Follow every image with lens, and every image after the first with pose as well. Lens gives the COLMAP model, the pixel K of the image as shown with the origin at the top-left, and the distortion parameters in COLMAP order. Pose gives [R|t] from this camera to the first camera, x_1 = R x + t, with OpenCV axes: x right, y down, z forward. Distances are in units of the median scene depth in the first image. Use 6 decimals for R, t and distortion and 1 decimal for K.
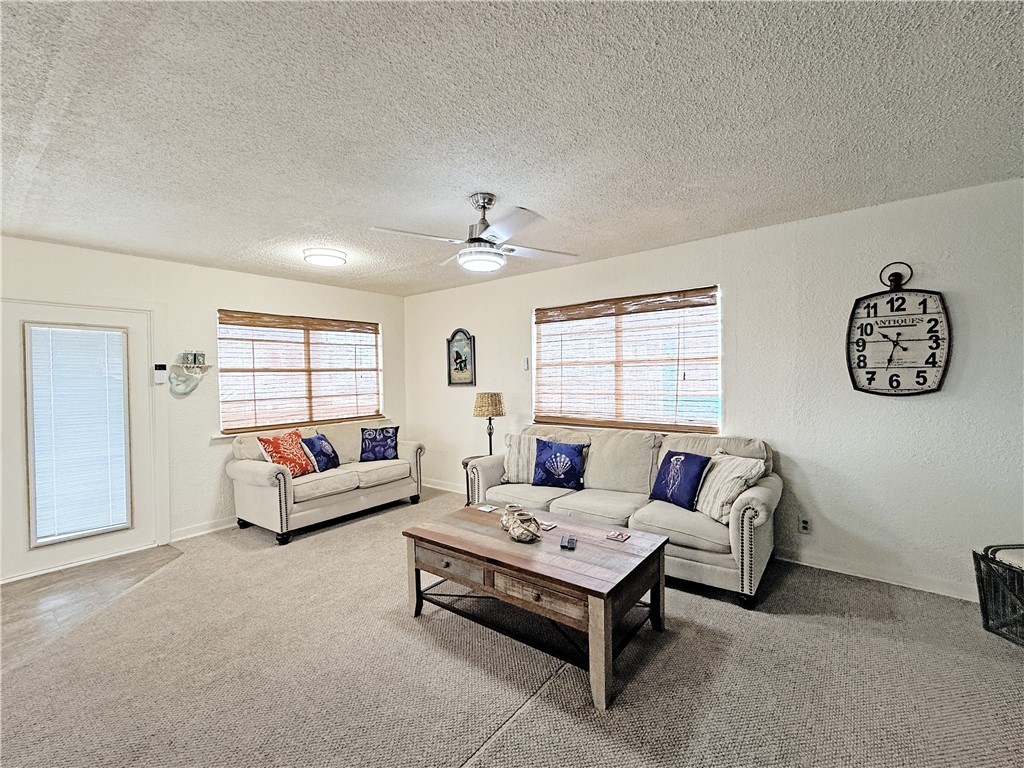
lens RADIAL K [[441.5, 0, 512.0], [0, 441.5, 384.0], [0, 0, 1]] dist [0.001323, -0.000093]
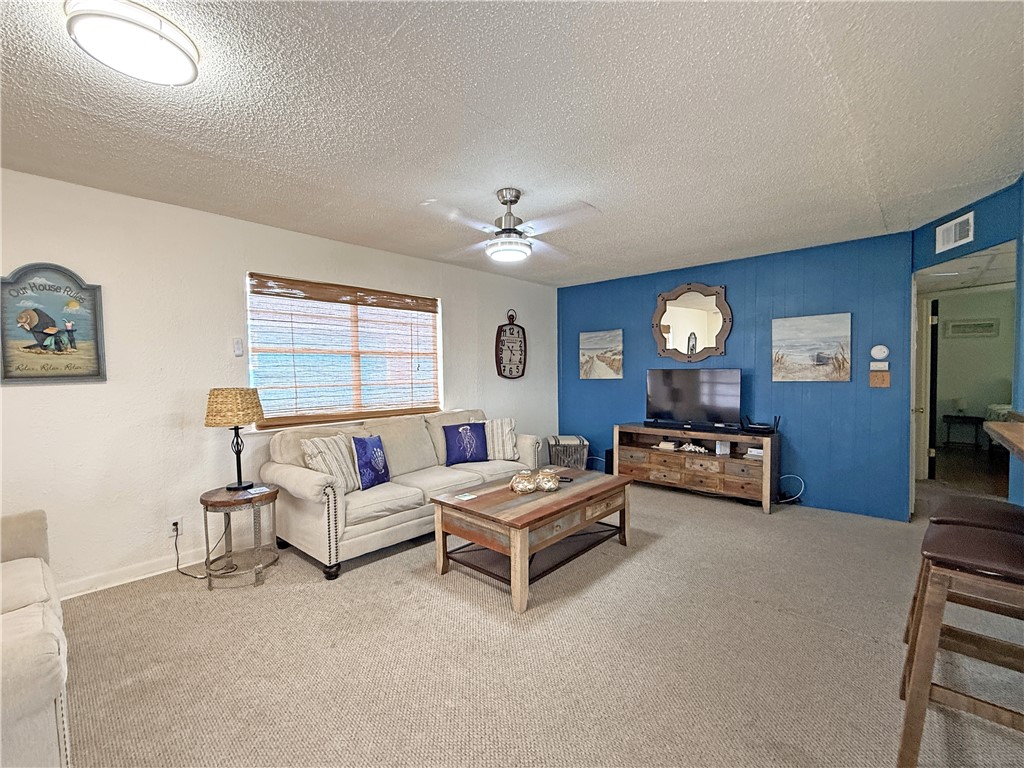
lens RADIAL K [[441.5, 0, 512.0], [0, 441.5, 384.0], [0, 0, 1]] dist [0.001323, -0.000093]
pose [[0.074833, -0.014563, 0.997090, -0.986651], [0.026988, 0.999557, 0.012574, 0.024290], [-0.996831, 0.025969, 0.075193, 0.803861]]
